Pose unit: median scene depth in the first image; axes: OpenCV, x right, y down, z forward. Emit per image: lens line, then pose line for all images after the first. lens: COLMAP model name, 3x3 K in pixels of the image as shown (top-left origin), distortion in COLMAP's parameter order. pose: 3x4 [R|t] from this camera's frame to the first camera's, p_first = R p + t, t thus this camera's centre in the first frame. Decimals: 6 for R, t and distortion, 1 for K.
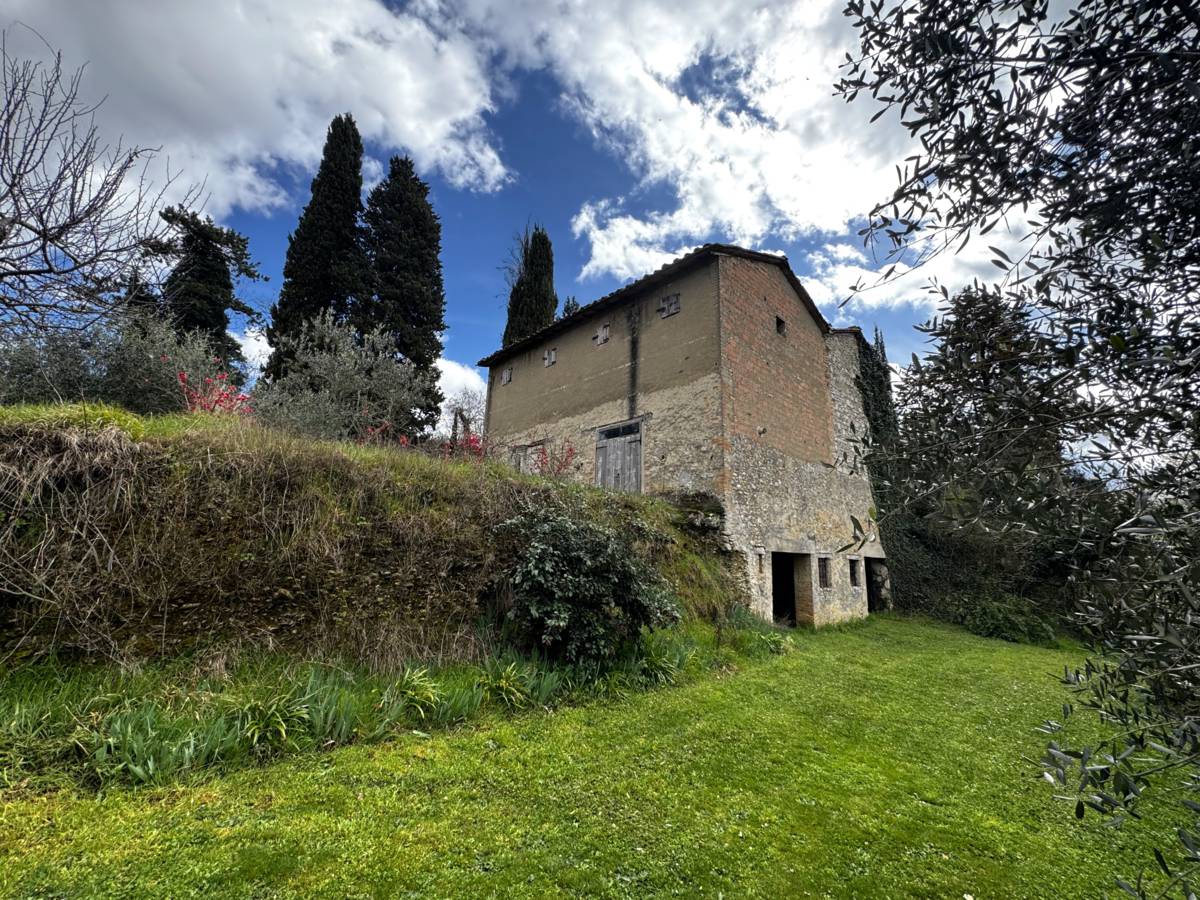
lens RADIAL K [[495.7, 0, 600.8], [0, 495.7, 444.4], [0, 0, 1]] dist [0.013312, -0.000185]
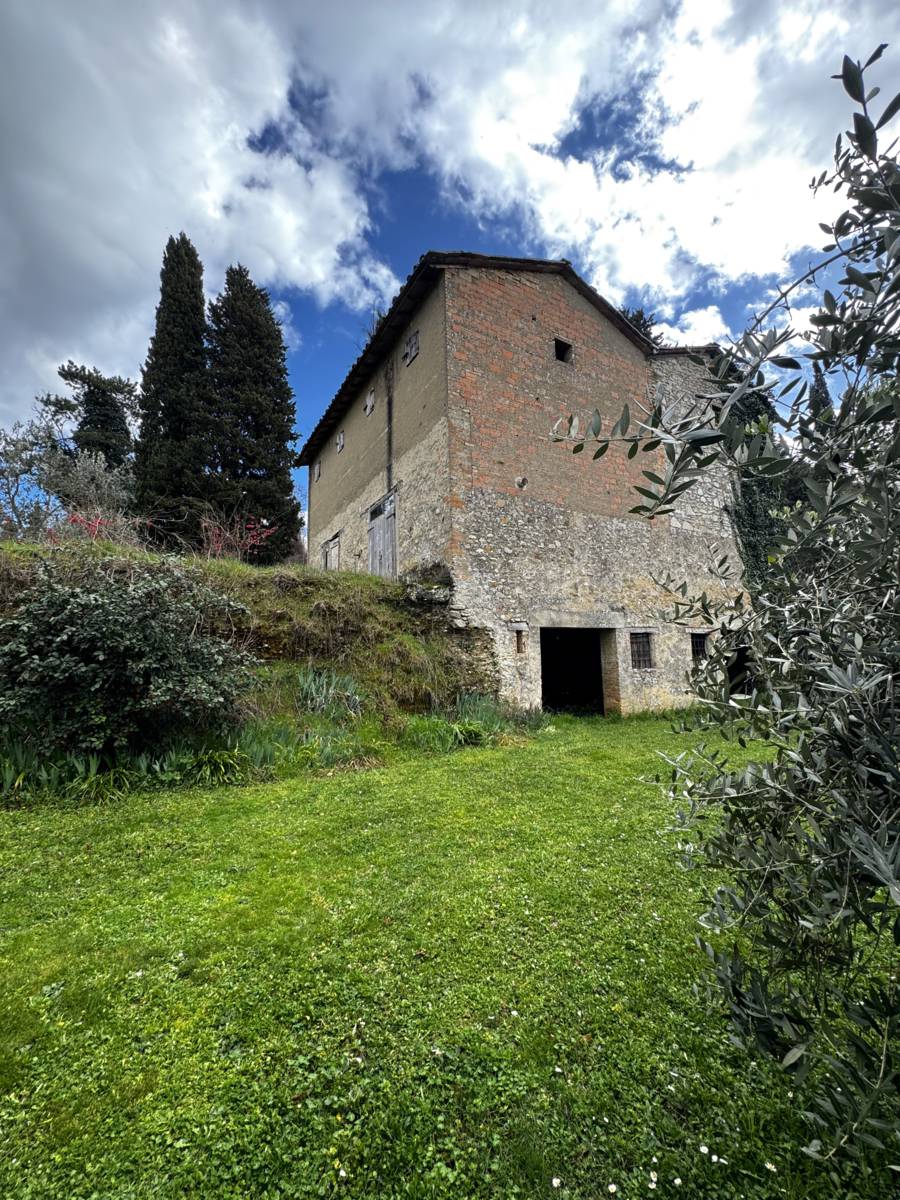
lens RADIAL K [[495.7, 0, 455.1], [0, 495.7, 595.1], [0, 0, 1]] dist [0.013312, -0.000185]
pose [[0.972886, -0.088794, -0.213559, 0.380418], [0.106026, 0.991853, 0.070617, 0.088534], [0.205549, -0.091345, 0.974375, 0.170871]]
